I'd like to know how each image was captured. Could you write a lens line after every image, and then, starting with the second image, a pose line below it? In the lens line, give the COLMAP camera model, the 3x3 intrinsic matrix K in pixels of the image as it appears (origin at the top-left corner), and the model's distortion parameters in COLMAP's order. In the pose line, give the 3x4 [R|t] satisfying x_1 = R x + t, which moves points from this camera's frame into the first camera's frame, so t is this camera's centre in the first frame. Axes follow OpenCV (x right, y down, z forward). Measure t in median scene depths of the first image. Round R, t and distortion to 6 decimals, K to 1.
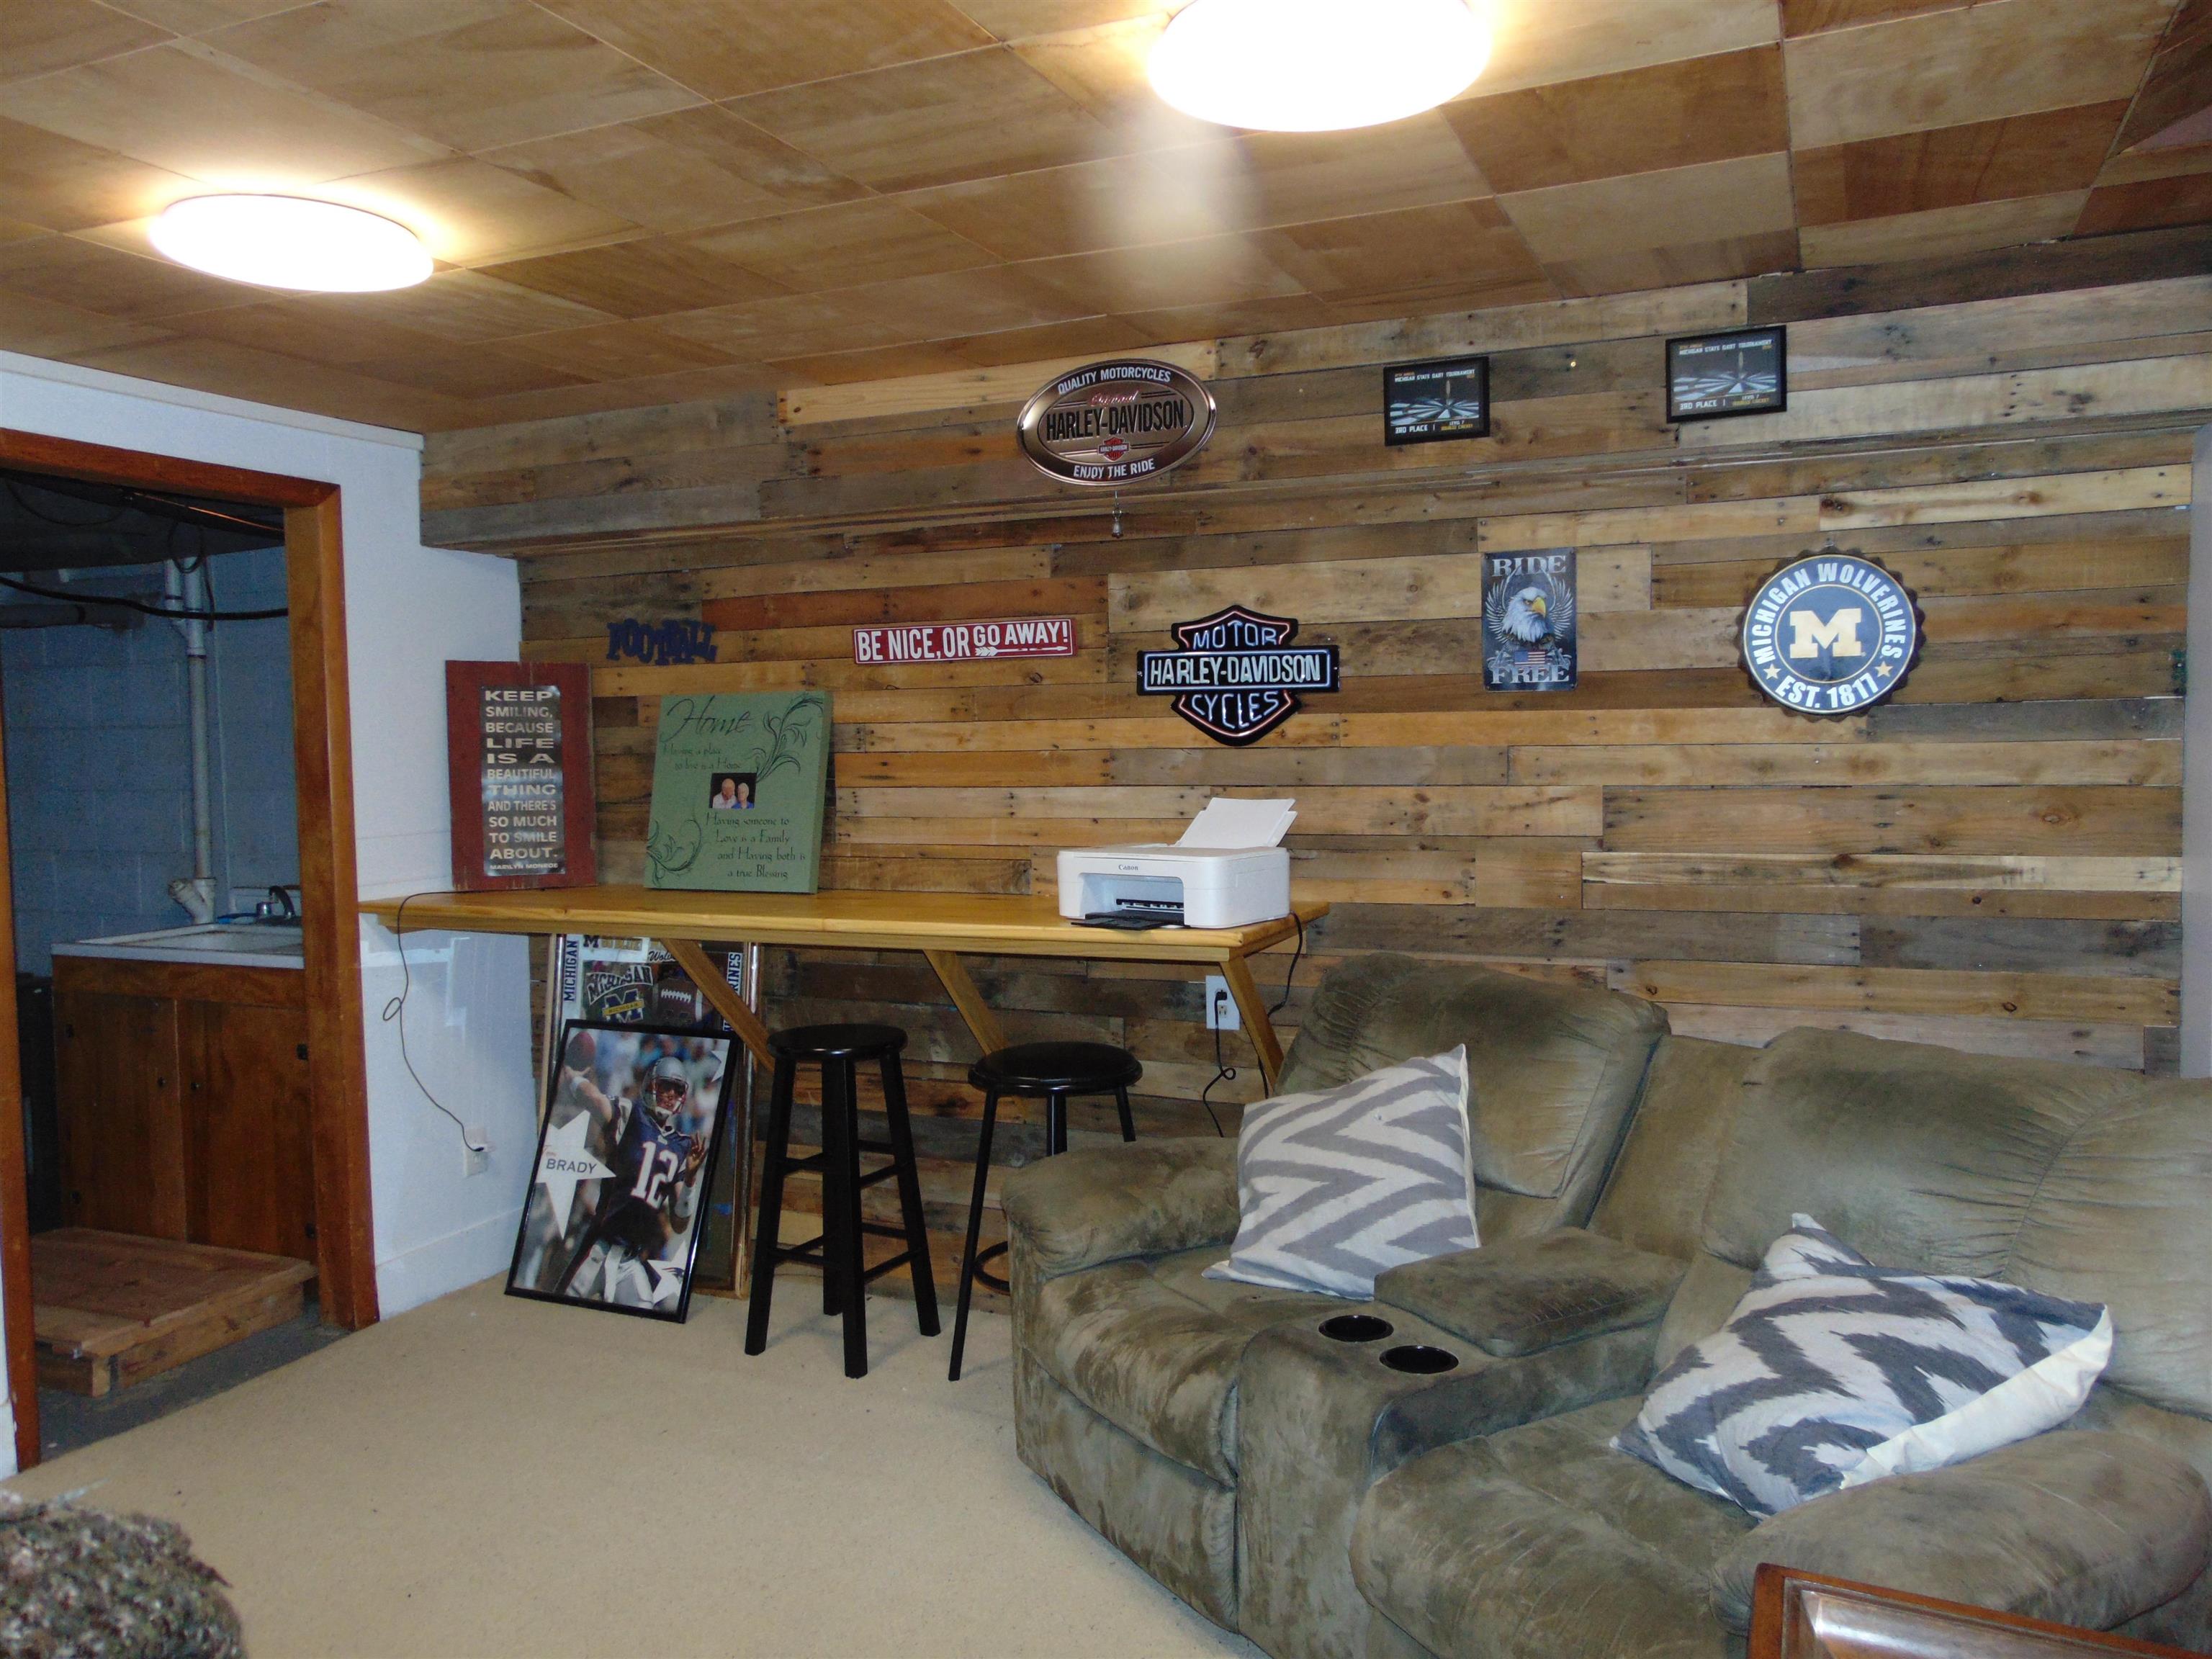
lens RADIAL K [[1640.5, 0, 1106.0], [0, 1640.5, 829.5], [0, 0, 1]] dist [-0.013865, 0.024776]
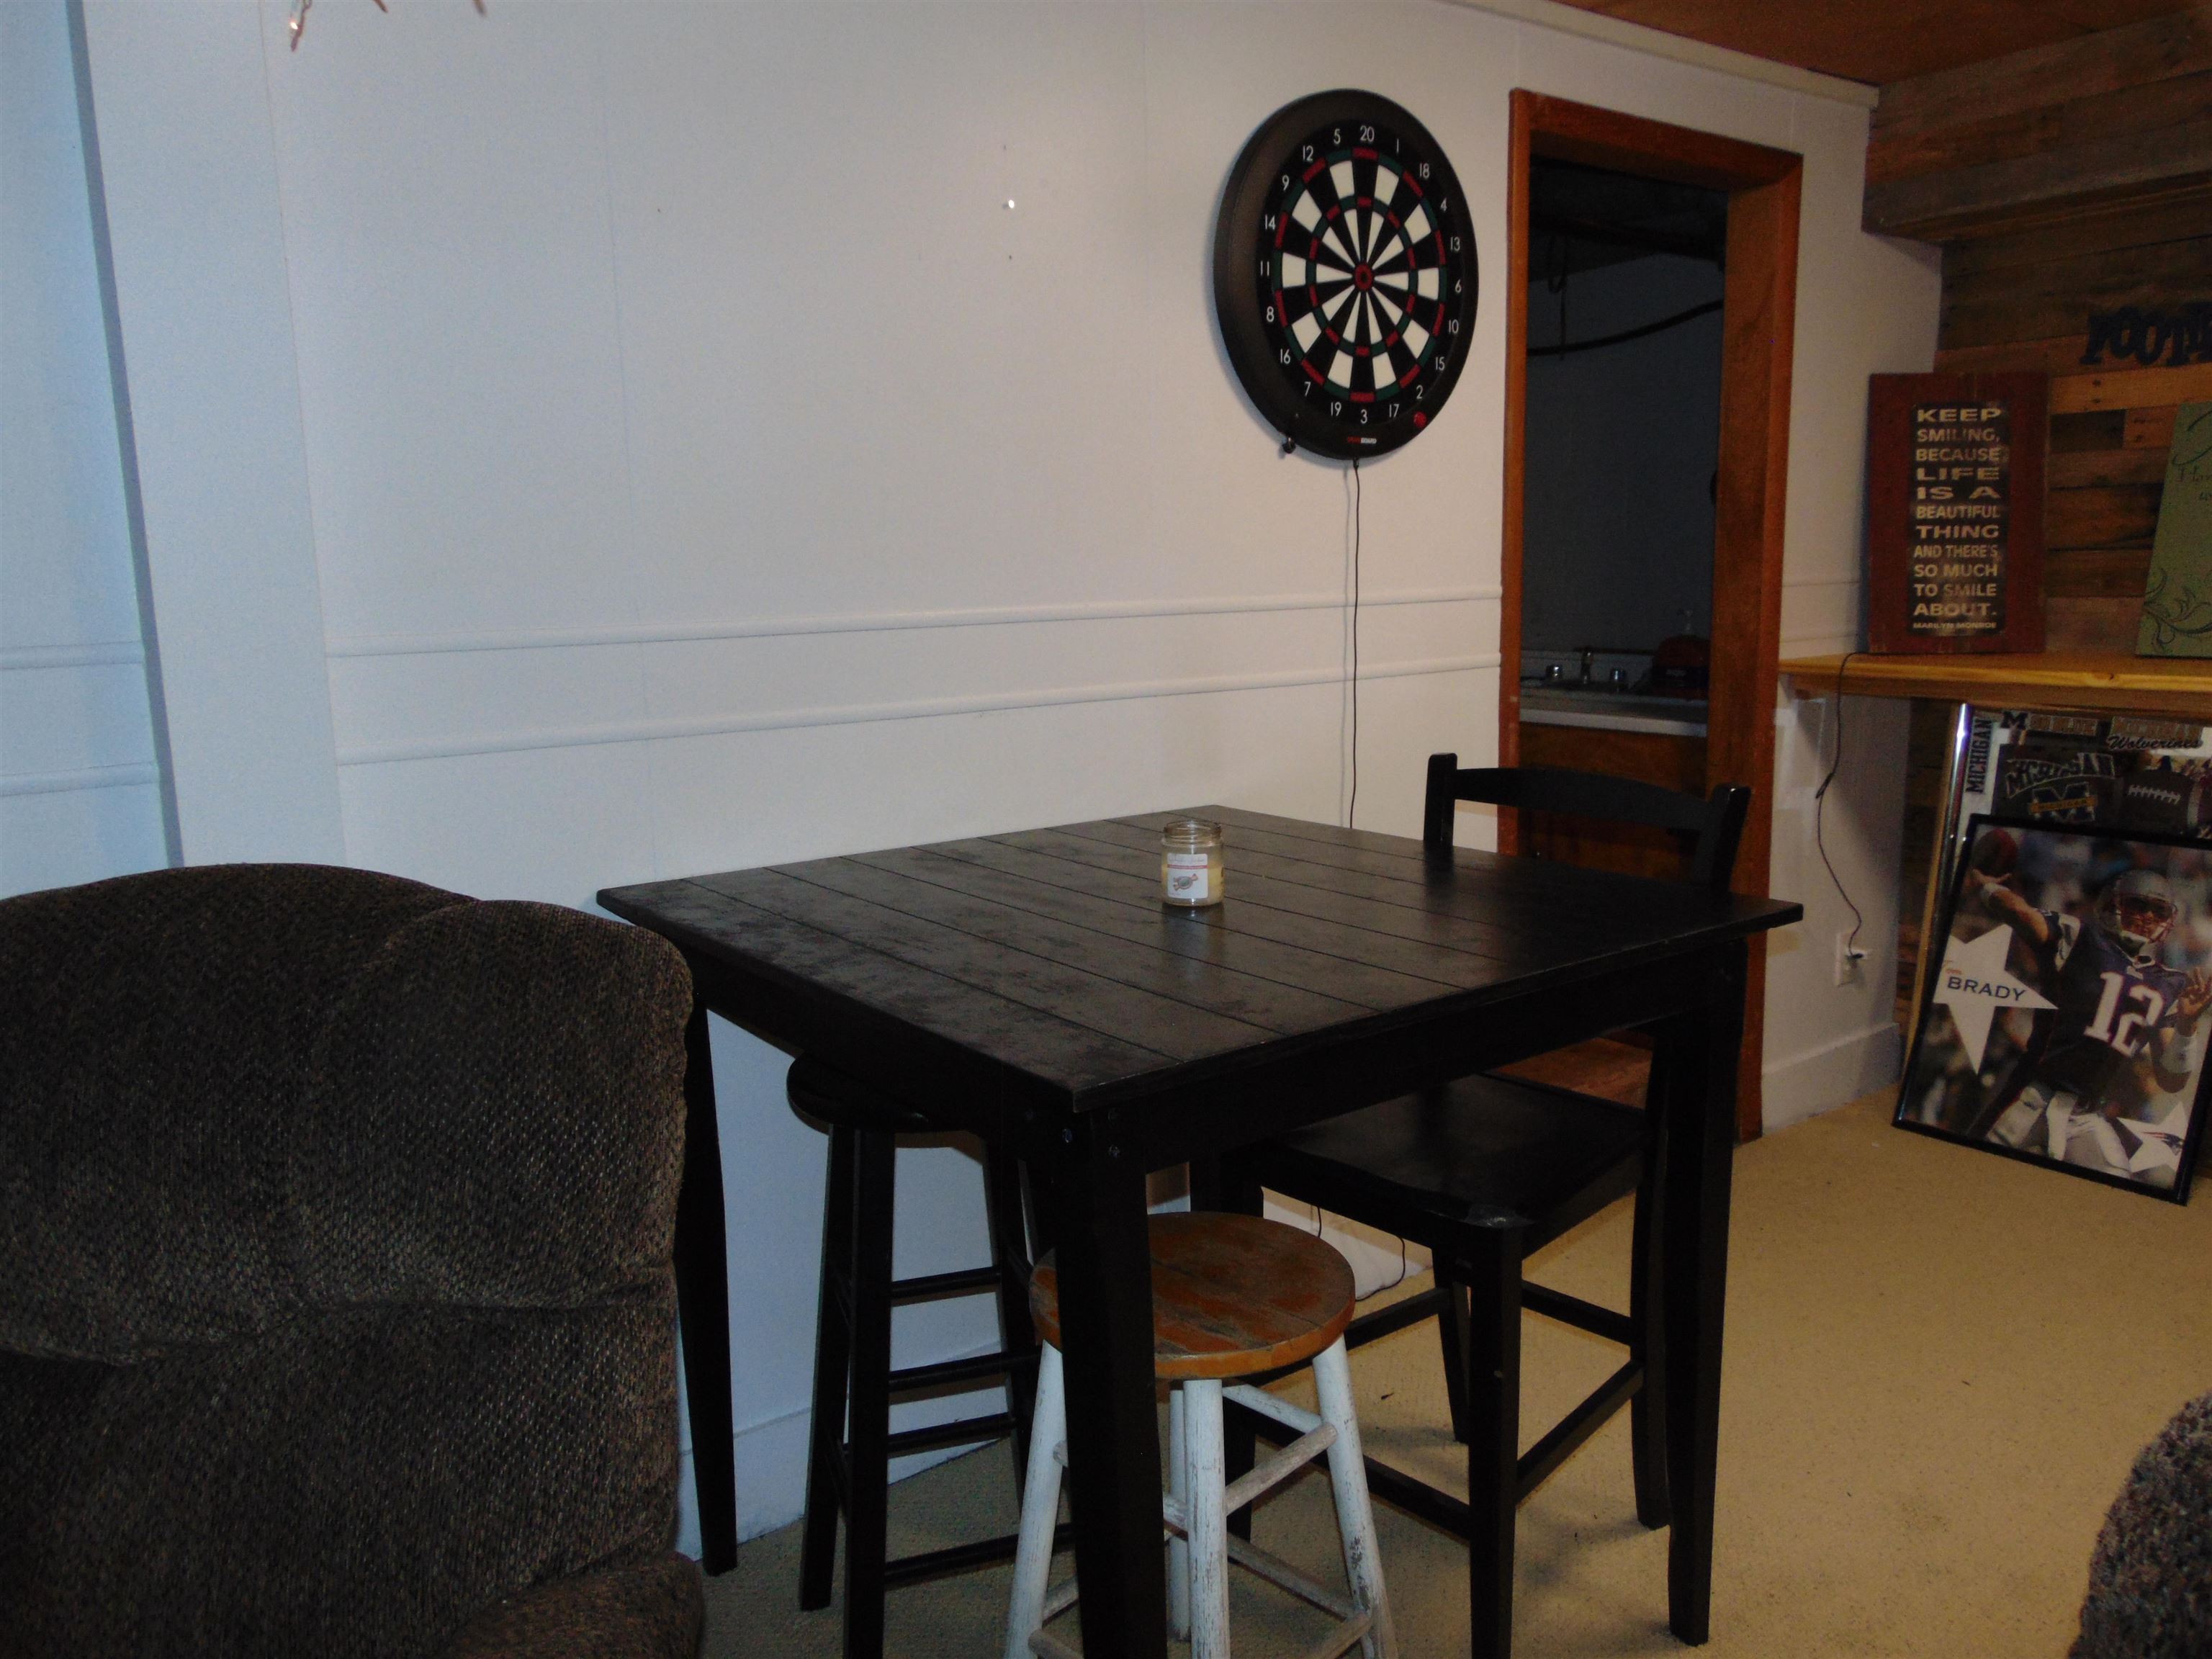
lens RADIAL K [[1640.5, 0, 1106.0], [0, 1640.5, 829.5], [0, 0, 1]] dist [-0.013865, 0.024776]
pose [[0.867959, 0.080410, -0.490083, -0.314525], [-0.021155, 0.991896, 0.125279, 0.030250], [0.496185, -0.098369, 0.862626, 0.067384]]
